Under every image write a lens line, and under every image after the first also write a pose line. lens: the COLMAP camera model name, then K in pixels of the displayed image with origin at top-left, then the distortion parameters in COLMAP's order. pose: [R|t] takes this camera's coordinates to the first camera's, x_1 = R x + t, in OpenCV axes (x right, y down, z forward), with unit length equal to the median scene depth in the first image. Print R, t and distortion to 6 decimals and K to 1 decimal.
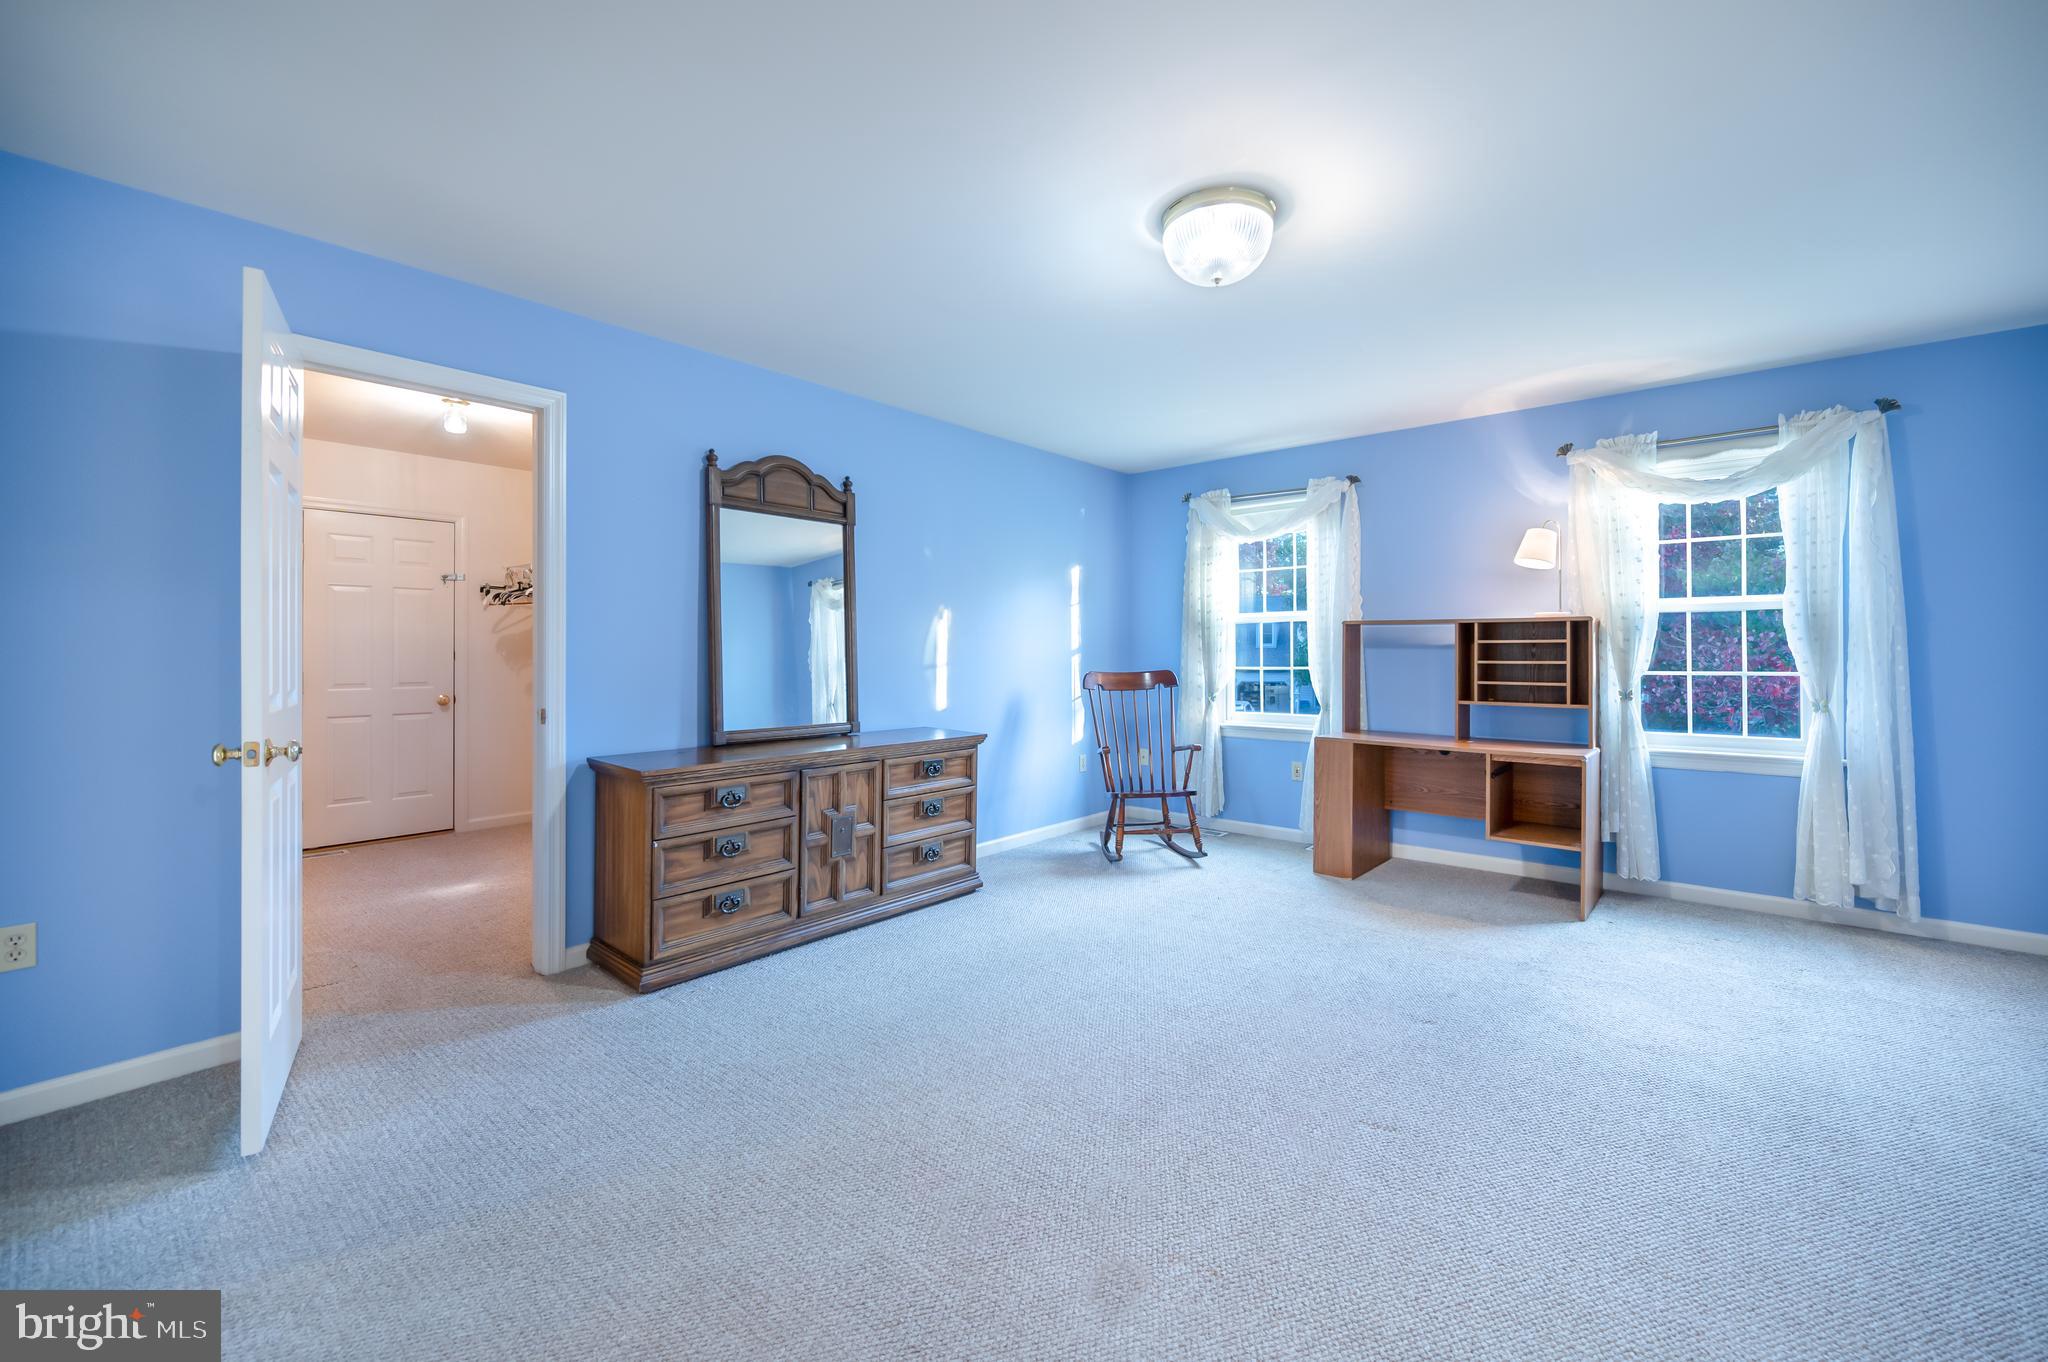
lens RADIAL K [[827.5, 0, 1025.6], [0, 827.5, 648.9], [0, 0, 1]] dist [0.001077, 0.000116]
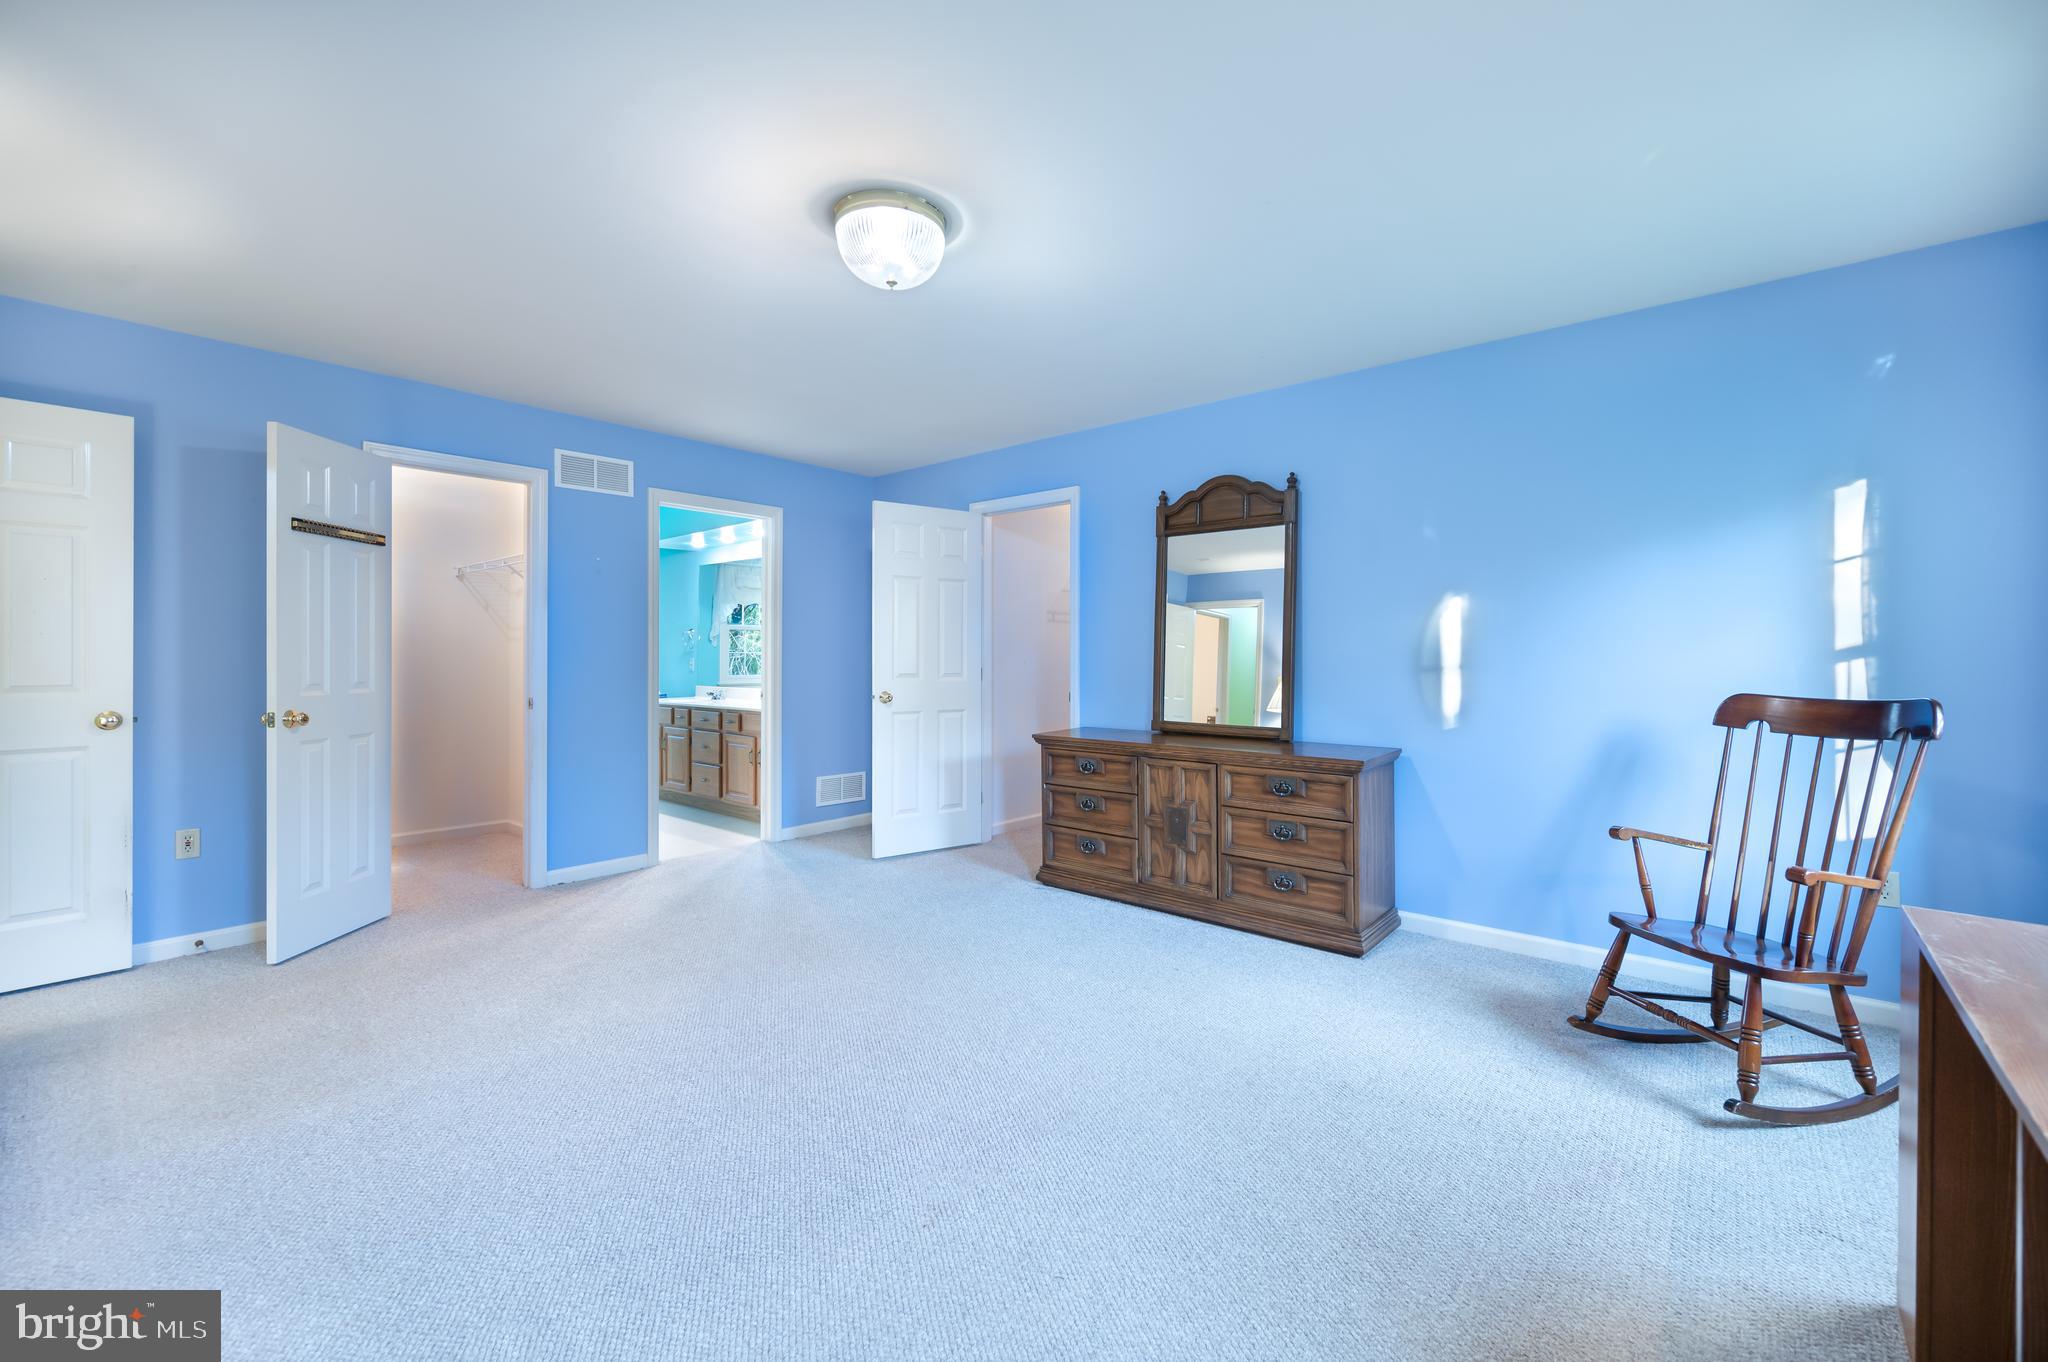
lens RADIAL K [[827.5, 0, 1025.6], [0, 827.5, 648.9], [0, 0, 1]] dist [0.001077, 0.000116]
pose [[-0.003204, -0.011701, -0.999926, 0.824942], [0.005150, 0.999918, -0.011718, 0.006649], [0.999982, -0.005188, -0.003143, 0.773994]]
